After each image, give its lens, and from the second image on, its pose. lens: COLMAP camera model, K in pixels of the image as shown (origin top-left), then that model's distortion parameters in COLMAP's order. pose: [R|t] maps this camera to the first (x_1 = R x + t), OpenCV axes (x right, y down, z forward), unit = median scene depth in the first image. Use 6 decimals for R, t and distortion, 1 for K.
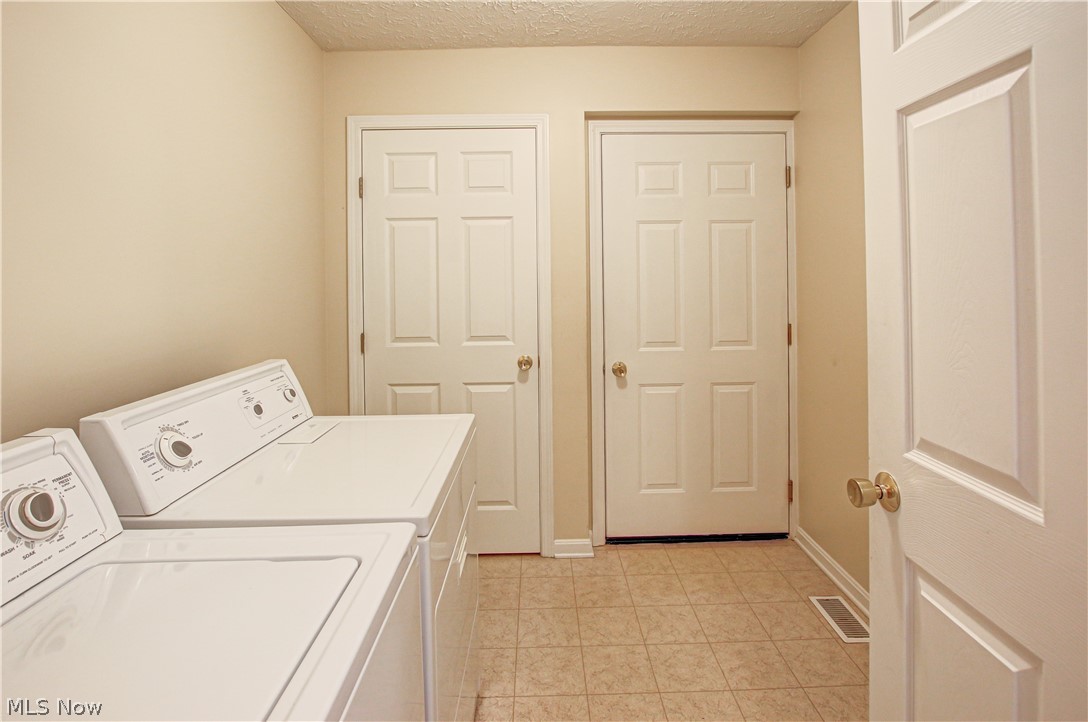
lens RADIAL K [[554.0, 0, 544.1], [0, 554.0, 274.4], [0, 0, 1]] dist [-0.016973, -0.000490]
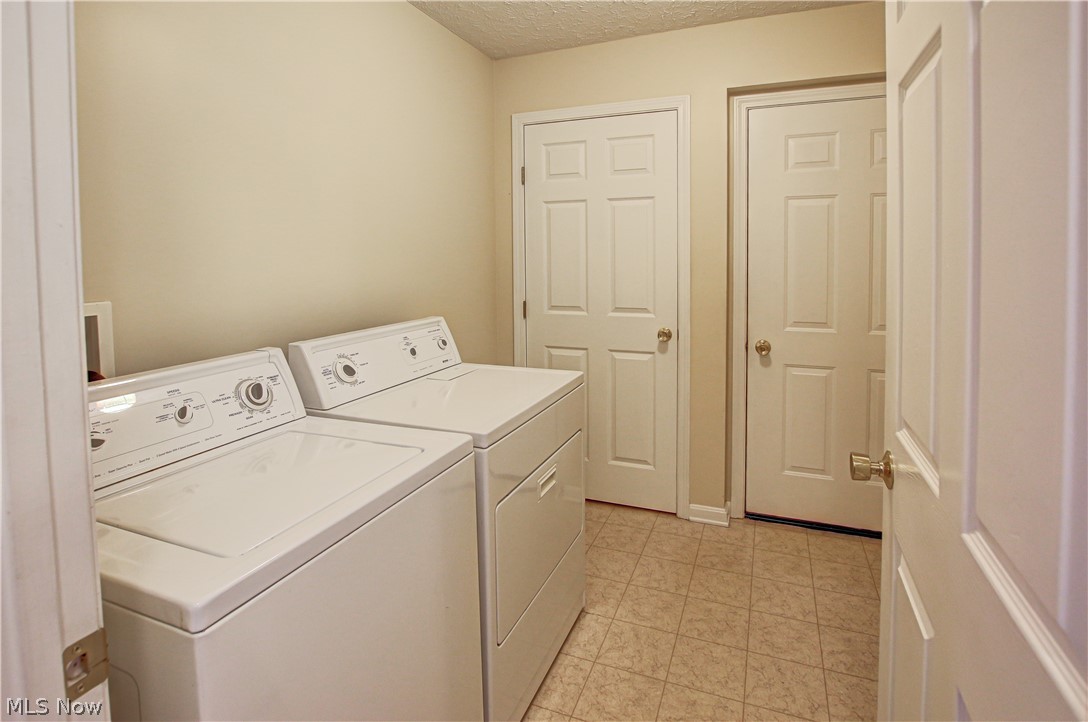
lens RADIAL K [[554.0, 0, 544.1], [0, 554.0, 274.4], [0, 0, 1]] dist [-0.016973, -0.000490]
pose [[0.921917, 0.021348, -0.386800, 0.184164], [-0.004235, 0.998976, 0.045042, -0.002792], [0.387365, -0.039887, 0.921063, -0.068745]]
